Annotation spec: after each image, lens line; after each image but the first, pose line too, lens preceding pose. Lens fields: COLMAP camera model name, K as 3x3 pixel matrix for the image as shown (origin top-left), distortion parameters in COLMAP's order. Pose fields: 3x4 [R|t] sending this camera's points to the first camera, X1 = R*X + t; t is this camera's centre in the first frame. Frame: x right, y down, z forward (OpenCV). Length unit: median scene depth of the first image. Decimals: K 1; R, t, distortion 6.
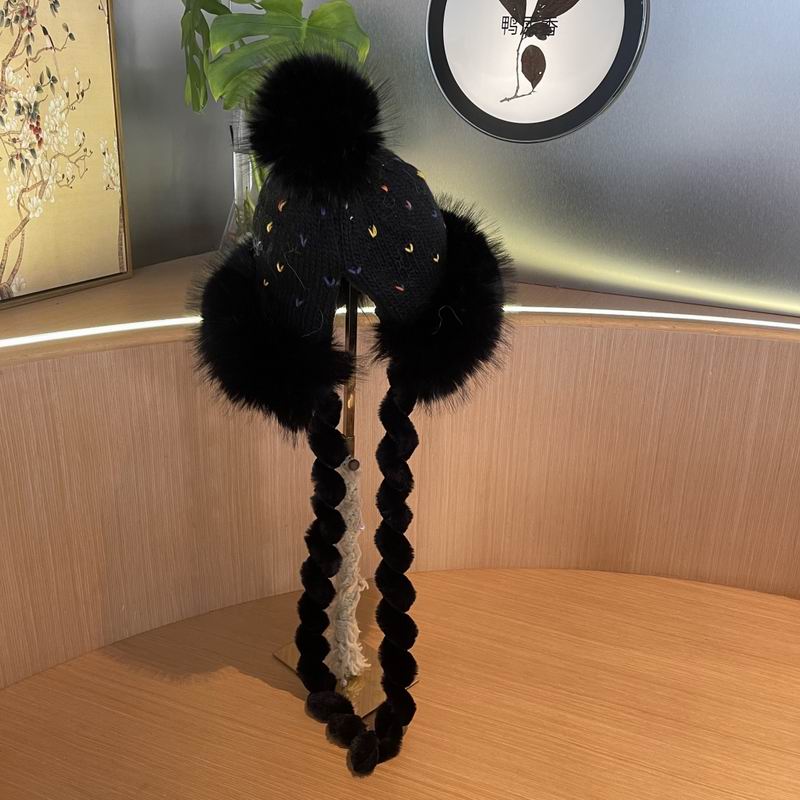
lens RADIAL K [[816.0, 0, 409.6], [0, 816.0, 396.6], [0, 0, 1]] dist [0.024258, 0.000000]
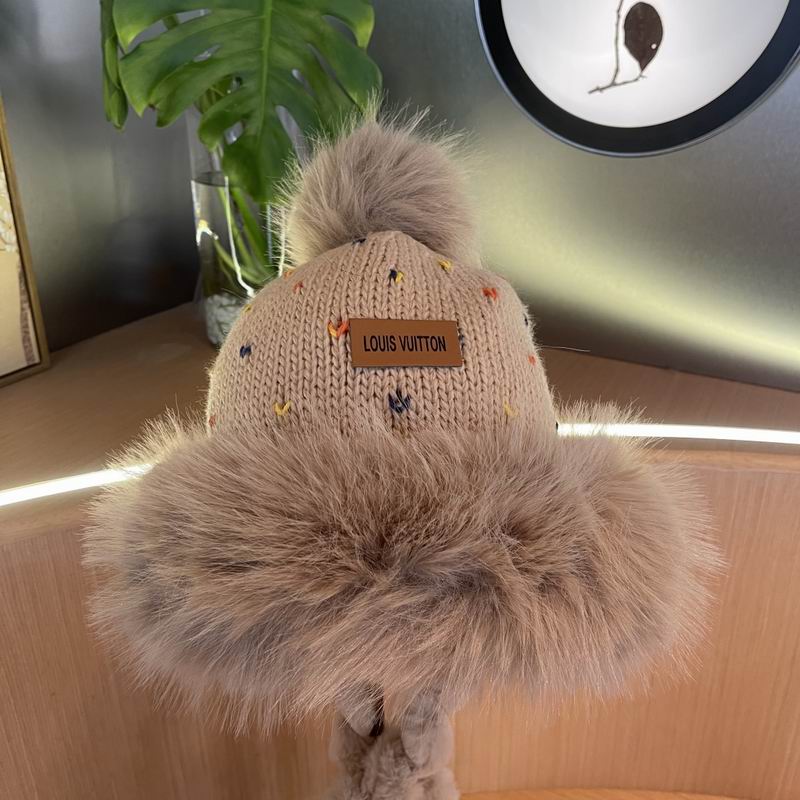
lens RADIAL K [[816.0, 0, 413.1], [0, 816.0, 408.2], [0, 0, 1]] dist [0.024258, 0.000000]
pose [[0.995485, 0.006258, -0.094712, 0.039101], [0.001356, 0.996785, 0.080117, -0.179807], [0.094909, -0.079884, 0.992276, 0.355631]]
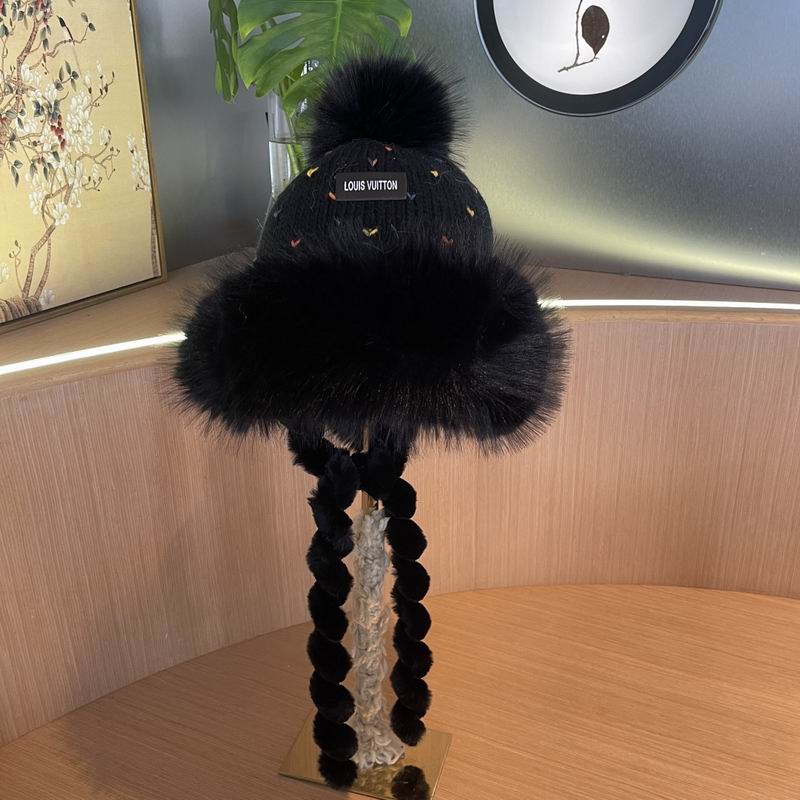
lens RADIAL K [[816.0, 0, 398.5], [0, 816.0, 400.6], [0, 0, 1]] dist [0.024258, 0.000000]
pose [[0.996681, -0.021893, -0.078404, -0.002025], [0.024644, 0.999108, 0.034289, -0.036211], [0.077584, -0.036107, 0.996332, 0.079759]]
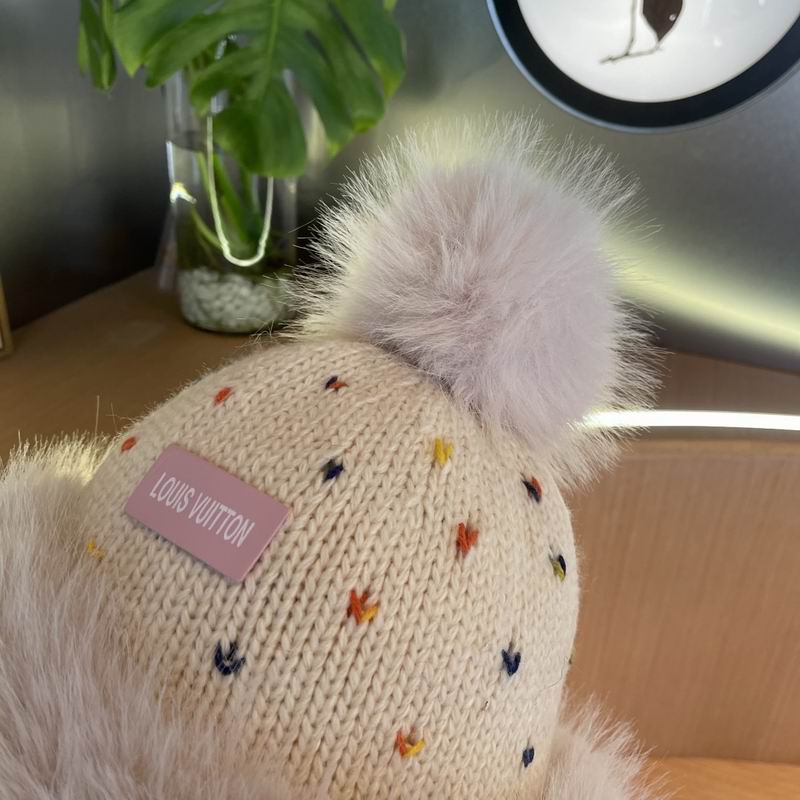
lens RADIAL K [[816.0, 0, 399.9], [0, 816.0, 403.9], [0, 0, 1]] dist [0.024258, 0.000000]
pose [[0.999189, -0.004352, 0.040040, -0.072894], [-0.001928, 0.987834, 0.155501, -0.221390], [-0.040230, -0.155452, 0.987024, 0.388647]]
